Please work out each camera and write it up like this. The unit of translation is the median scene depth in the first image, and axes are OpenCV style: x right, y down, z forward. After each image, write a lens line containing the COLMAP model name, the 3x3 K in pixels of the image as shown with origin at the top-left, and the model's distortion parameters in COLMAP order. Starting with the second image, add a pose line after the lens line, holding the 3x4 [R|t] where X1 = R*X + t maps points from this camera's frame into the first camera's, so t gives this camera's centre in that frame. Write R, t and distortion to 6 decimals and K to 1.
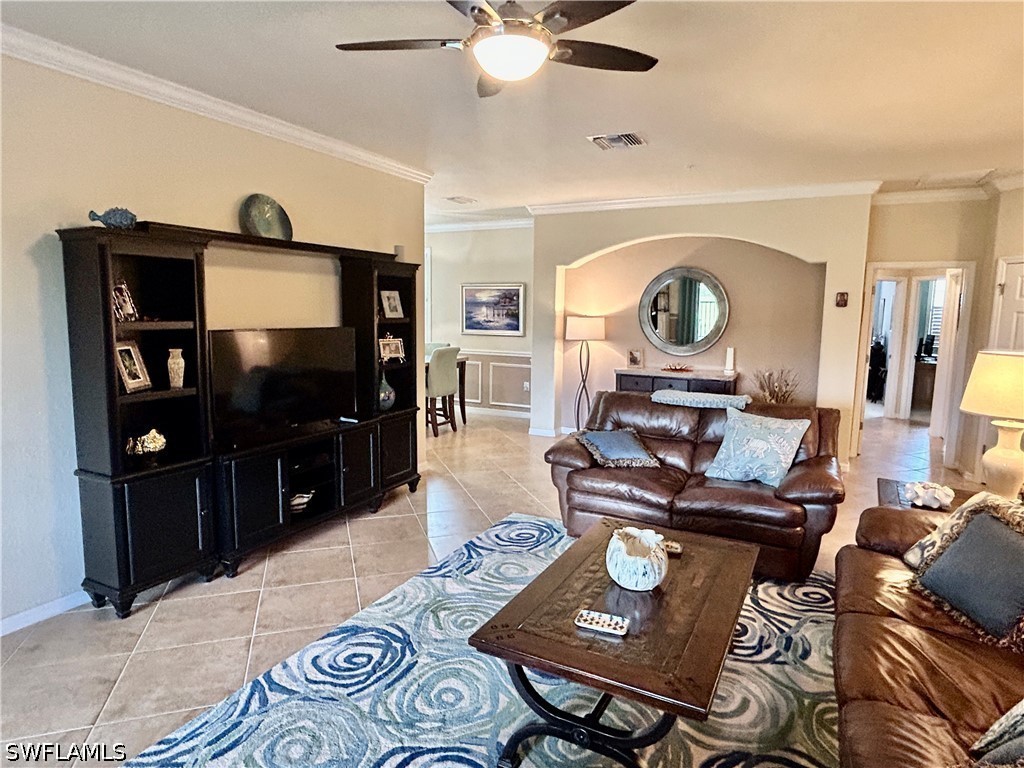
lens RADIAL K [[611.3, 0, 507.8], [0, 611.3, 384.6], [0, 0, 1]] dist [-0.001647, -0.001549]
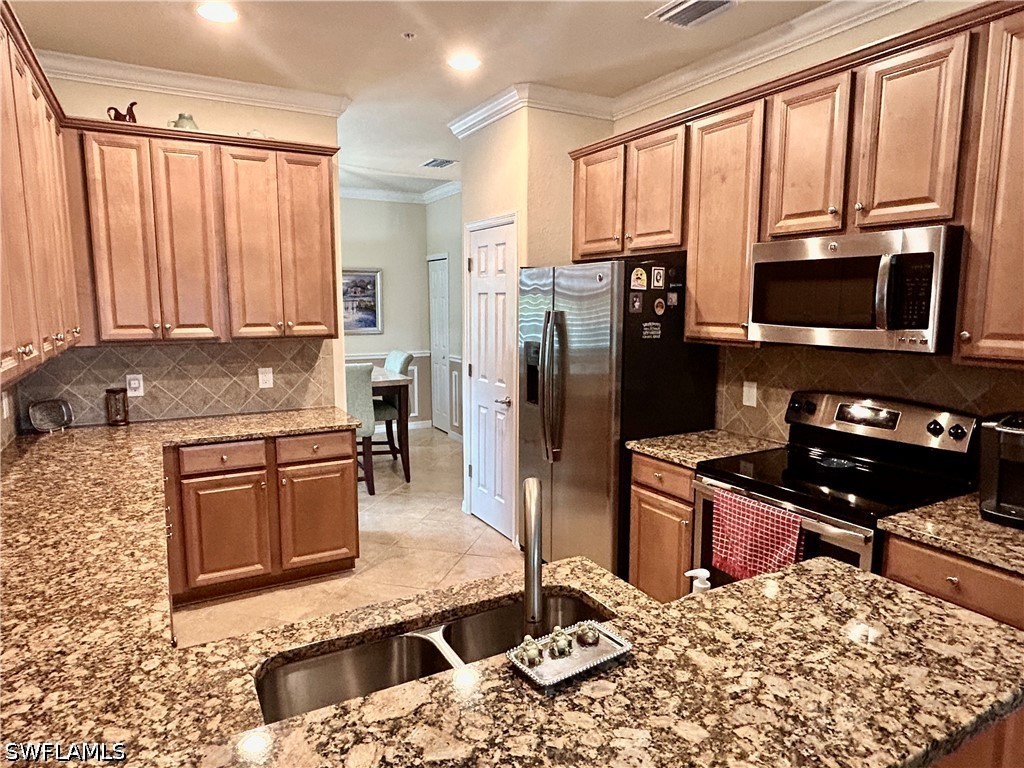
lens RADIAL K [[641.0, 0, 512.3], [0, 641.0, 381.5], [0, 0, 1]] dist [0.027917, 0.000241]
pose [[0.545660, -0.124713, 0.828675, -0.589912], [0.113348, 0.990761, 0.074469, -0.057970], [-0.830306, 0.053294, 0.554754, 0.369125]]
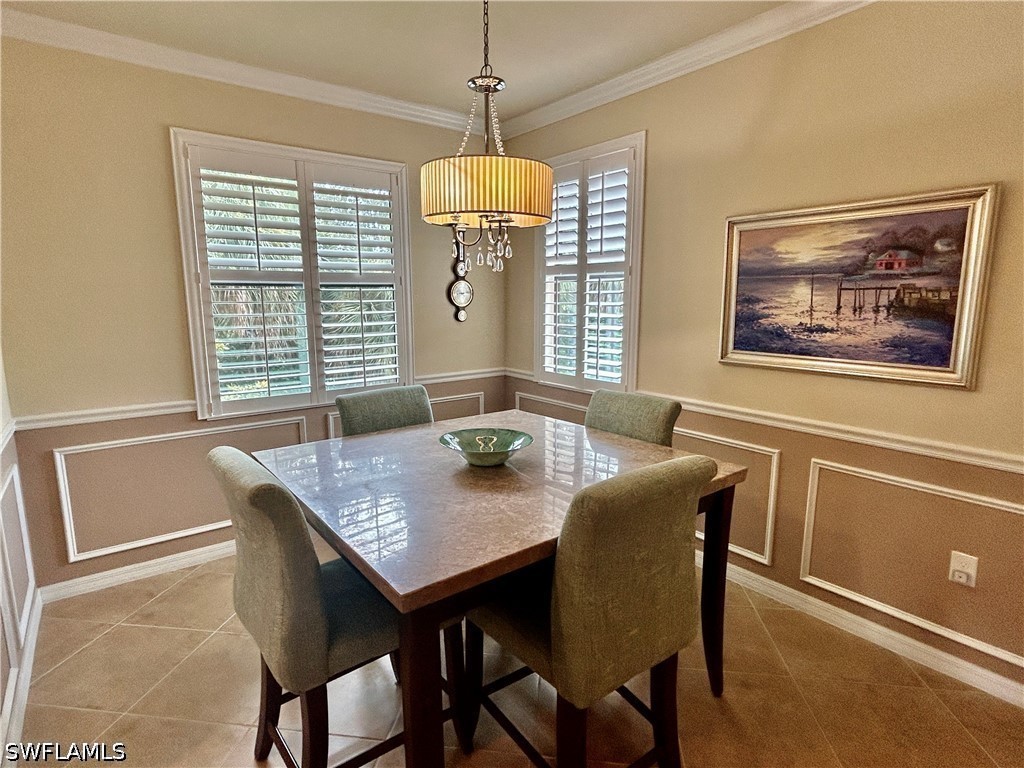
lens RADIAL K [[538.9, 0, 510.1], [0, 538.9, 382.3], [0, 0, 1]] dist [0.003909, 0.000431]
pose [[0.906880, 0.053241, -0.418012, -0.056516], [-0.038860, 0.998326, 0.042848, -0.082137], [0.419594, -0.022614, 0.907430, 0.684784]]
